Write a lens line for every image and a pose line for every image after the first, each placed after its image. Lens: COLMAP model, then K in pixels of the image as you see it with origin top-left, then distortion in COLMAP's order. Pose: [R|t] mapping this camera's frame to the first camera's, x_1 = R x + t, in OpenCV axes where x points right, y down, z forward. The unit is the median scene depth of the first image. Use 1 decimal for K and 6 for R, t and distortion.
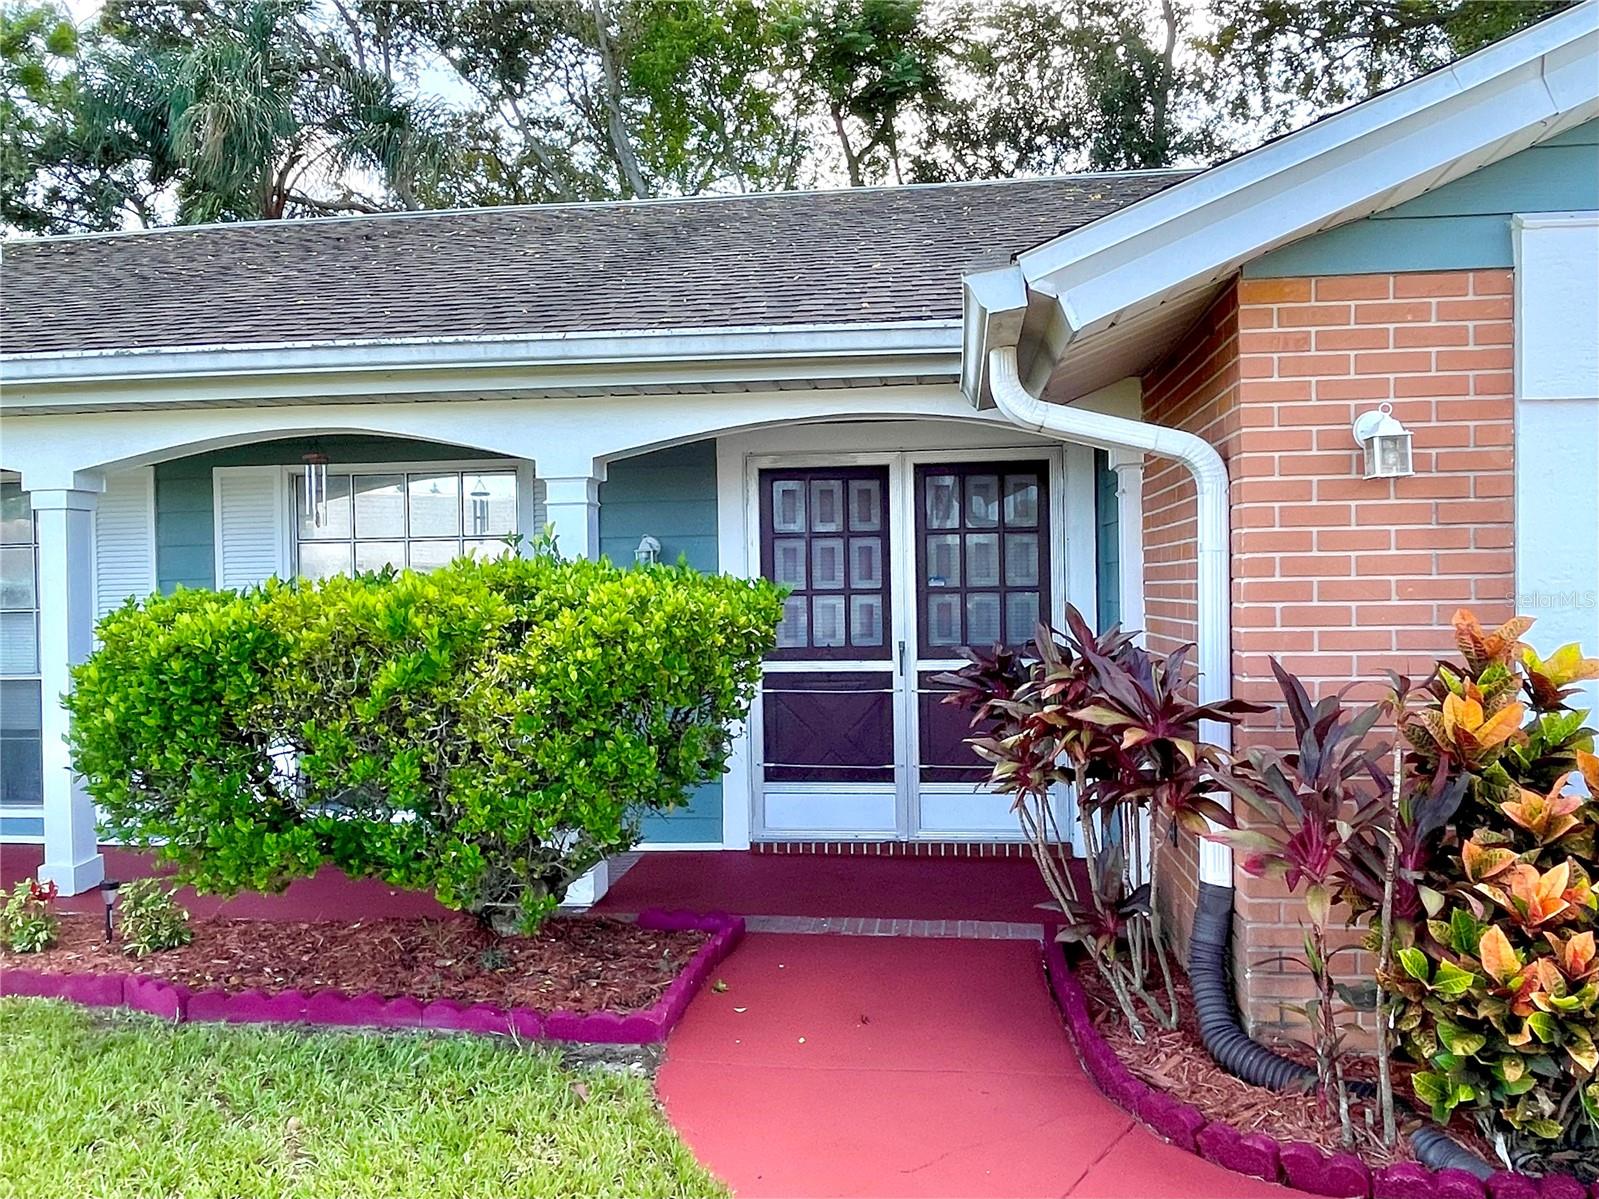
lens RADIAL K [[1247.2, 0, 801.5], [0, 1247.2, 594.4], [0, 0, 1]] dist [0.000547, -0.015223]
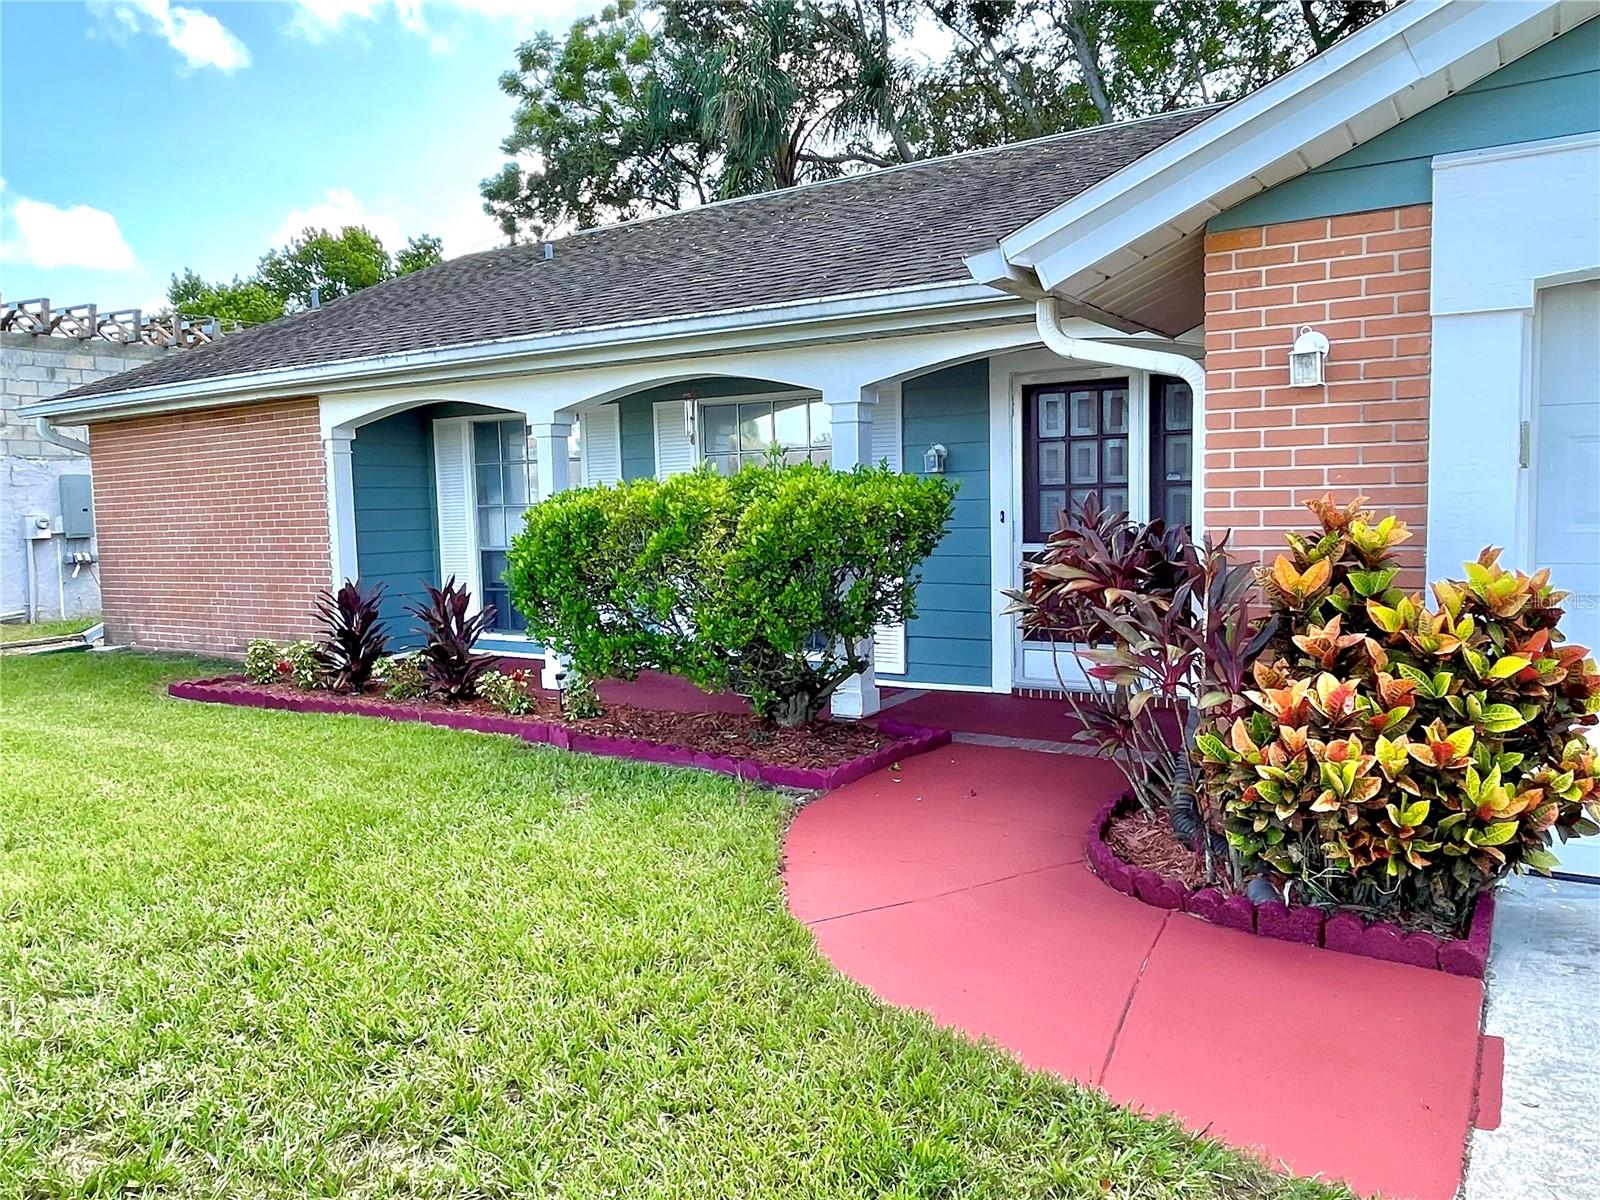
lens RADIAL K [[1248.0, 0, 808.5], [0, 1248.0, 607.0], [0, 0, 1]] dist [0.000547, -0.015223]
pose [[0.893918, 0.031426, -0.447128, 0.375469], [0.008337, 0.996201, 0.086685, 0.008789], [0.448153, -0.081217, 0.890260, -0.227553]]
